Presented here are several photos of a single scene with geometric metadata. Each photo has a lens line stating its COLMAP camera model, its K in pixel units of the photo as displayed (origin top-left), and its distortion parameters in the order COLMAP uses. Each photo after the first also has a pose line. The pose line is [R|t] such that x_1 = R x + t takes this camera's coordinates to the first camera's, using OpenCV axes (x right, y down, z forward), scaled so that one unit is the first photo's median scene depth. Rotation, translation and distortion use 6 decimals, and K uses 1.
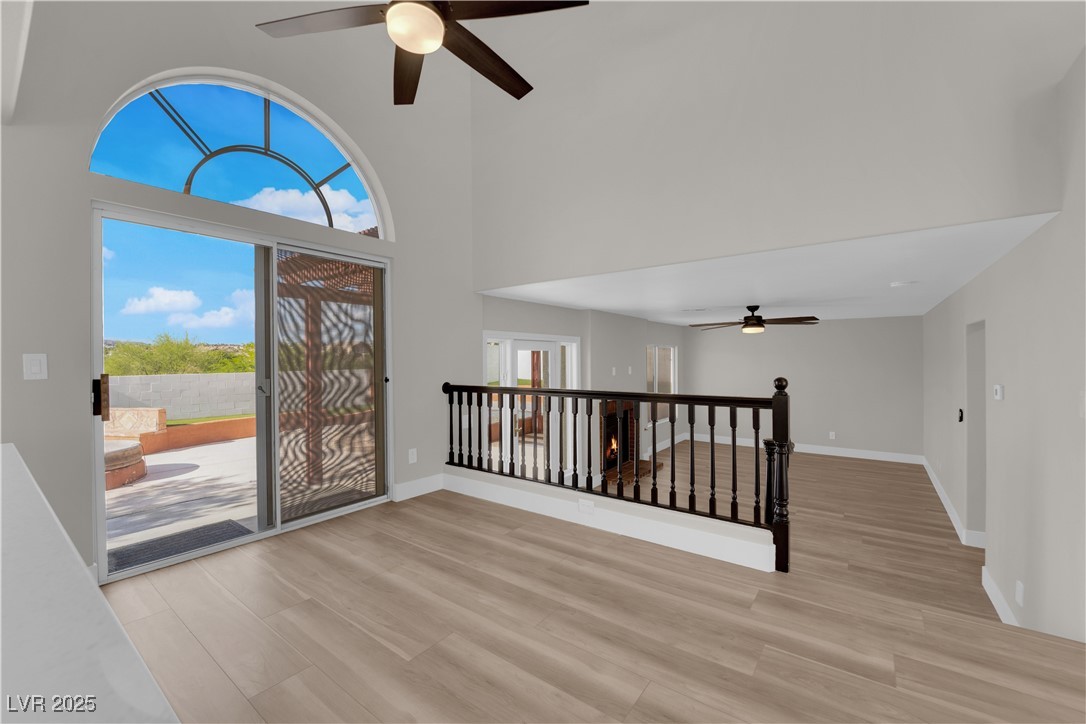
lens RADIAL K [[435.4, 0, 538.3], [0, 435.4, 359.2], [0, 0, 1]] dist [0.002830, -0.011214]
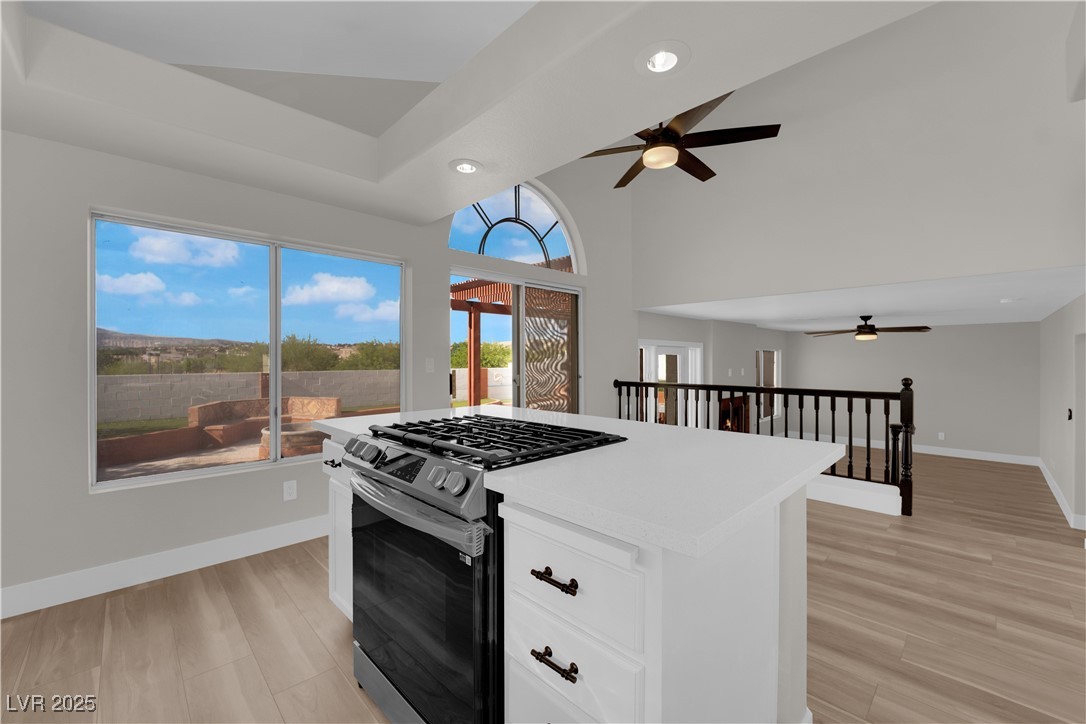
lens RADIAL K [[433.0, 0, 542.0], [0, 433.0, 359.2], [0, 0, 1]] dist [-0.016295, 0.000054]
pose [[0.988123, 0.007057, -0.153505, -0.268426], [-0.007126, 0.999975, 0.000099, -0.006773], [0.153502, 0.000996, 0.988148, -0.370158]]
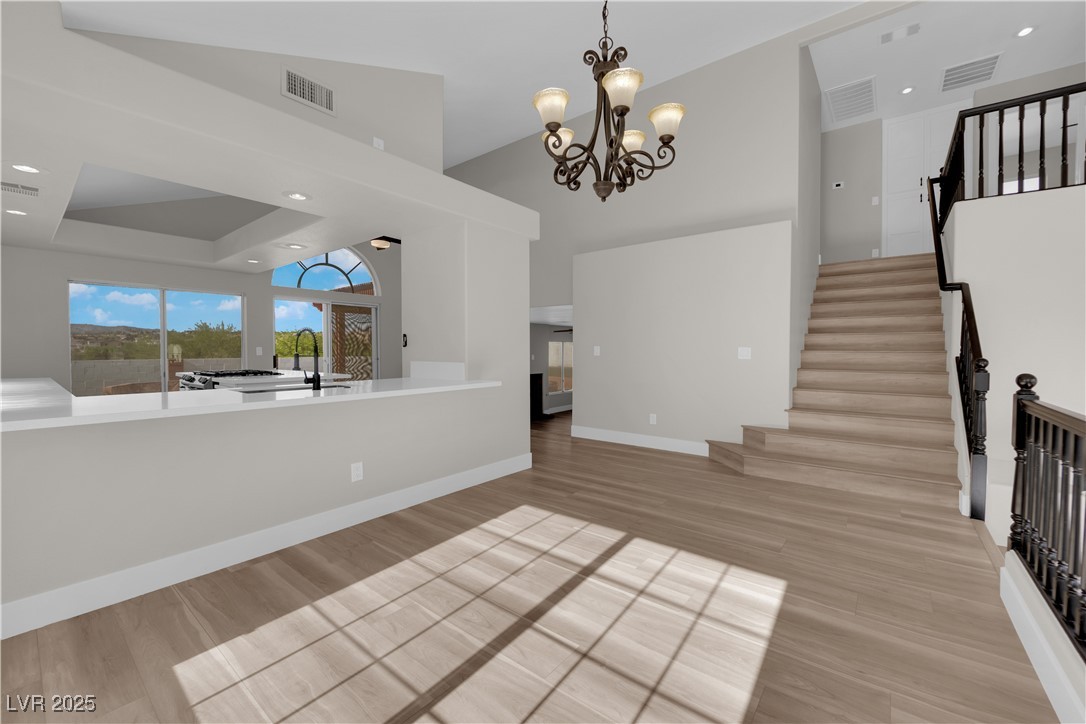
lens RADIAL K [[433.0, 0, 542.0], [0, 433.0, 359.2], [0, 0, 1]] dist [-0.016295, 0.000054]
pose [[0.999608, 0.009110, -0.026492, 0.559640], [-0.008464, 0.999666, 0.024429, -0.010939], [0.026705, -0.024196, 0.999350, -1.200096]]
